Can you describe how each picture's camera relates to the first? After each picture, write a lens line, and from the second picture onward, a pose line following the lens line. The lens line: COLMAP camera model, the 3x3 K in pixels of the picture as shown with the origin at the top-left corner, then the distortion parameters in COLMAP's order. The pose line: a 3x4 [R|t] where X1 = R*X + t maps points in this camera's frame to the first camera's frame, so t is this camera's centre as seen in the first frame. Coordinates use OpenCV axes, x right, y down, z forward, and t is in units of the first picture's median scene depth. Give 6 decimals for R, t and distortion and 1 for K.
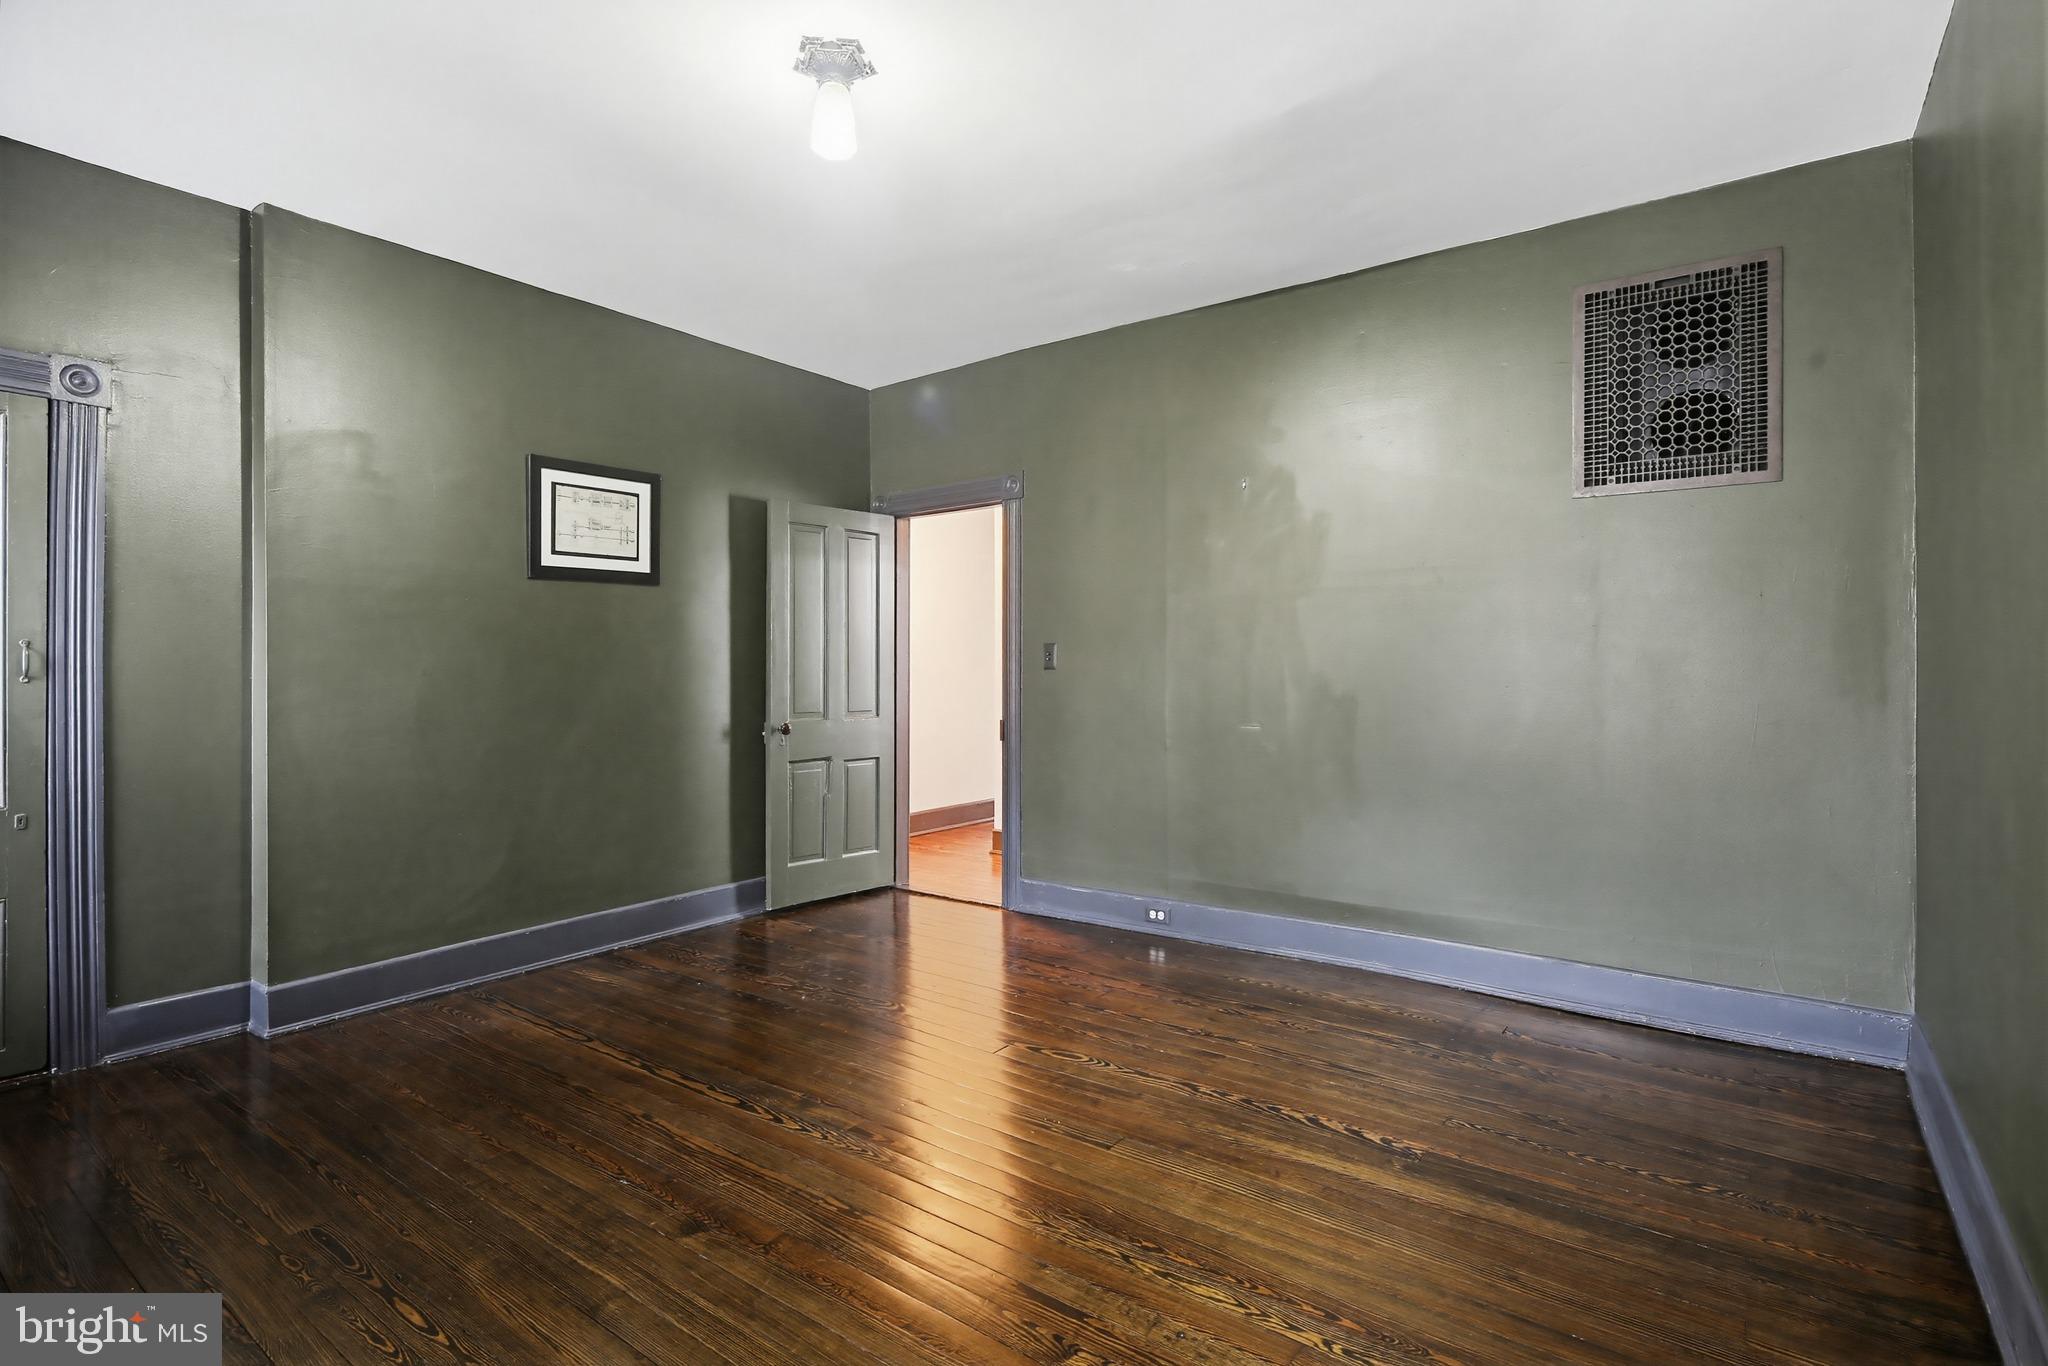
lens RADIAL K [[974.4, 0, 1030.9], [0, 974.4, 669.6], [0, 0, 1]] dist [0.001103, 0.000017]
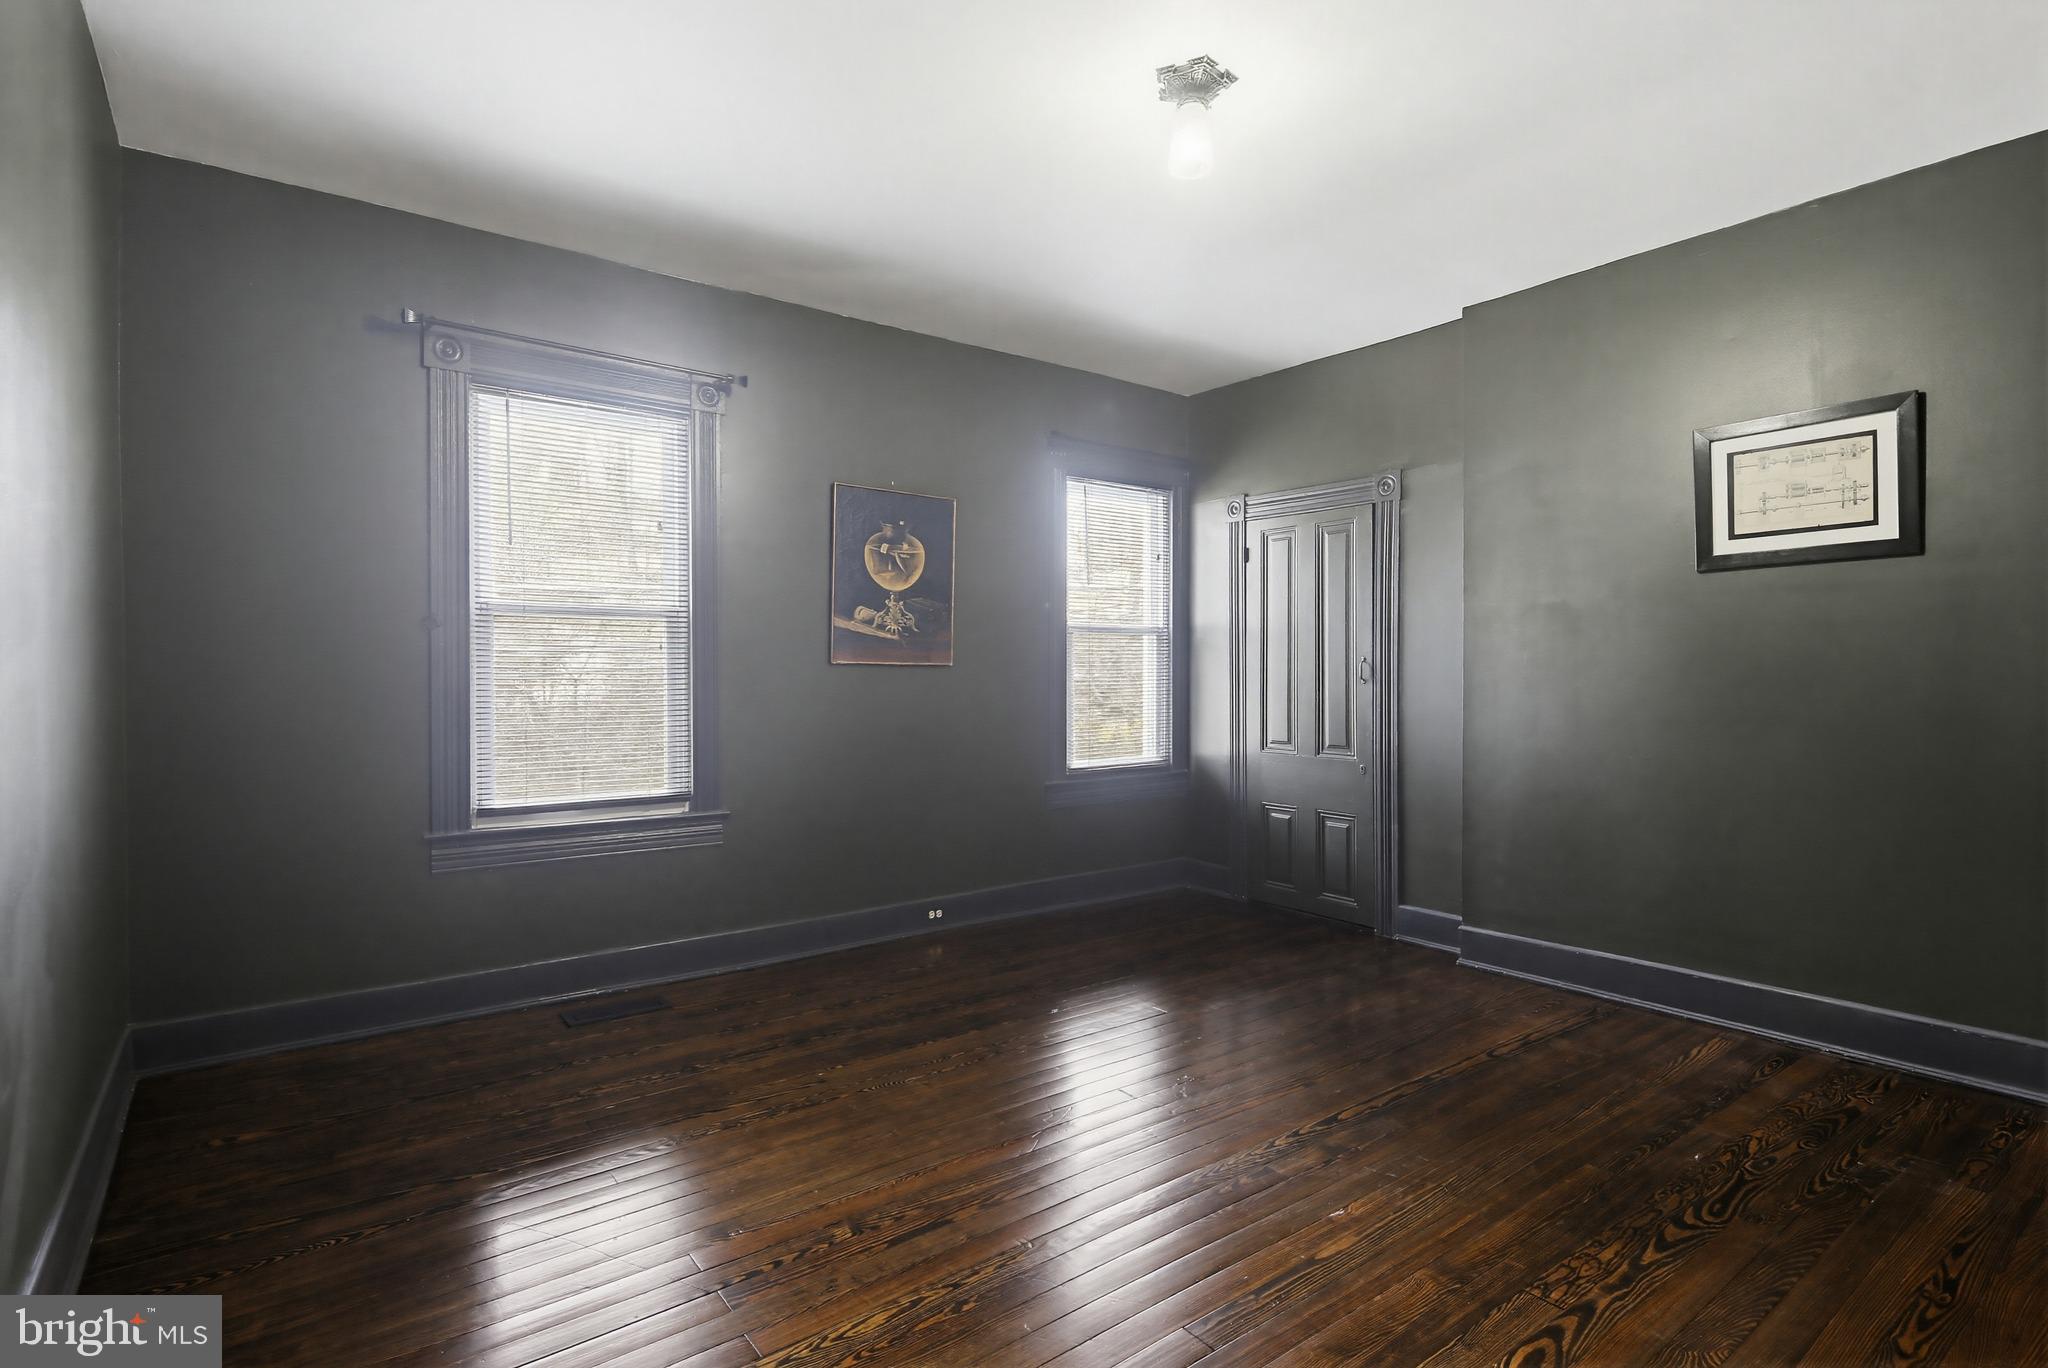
lens RADIAL K [[996.6, 0, 1030.2], [0, 996.6, 675.4], [0, 0, 1]] dist [0.000867, -0.000063]
pose [[-0.271905, 0.001289, -0.962323, 0.525595], [-0.005245, 0.999982, 0.002822, -0.000470], [0.962310, 0.005815, -0.271894, 0.686135]]
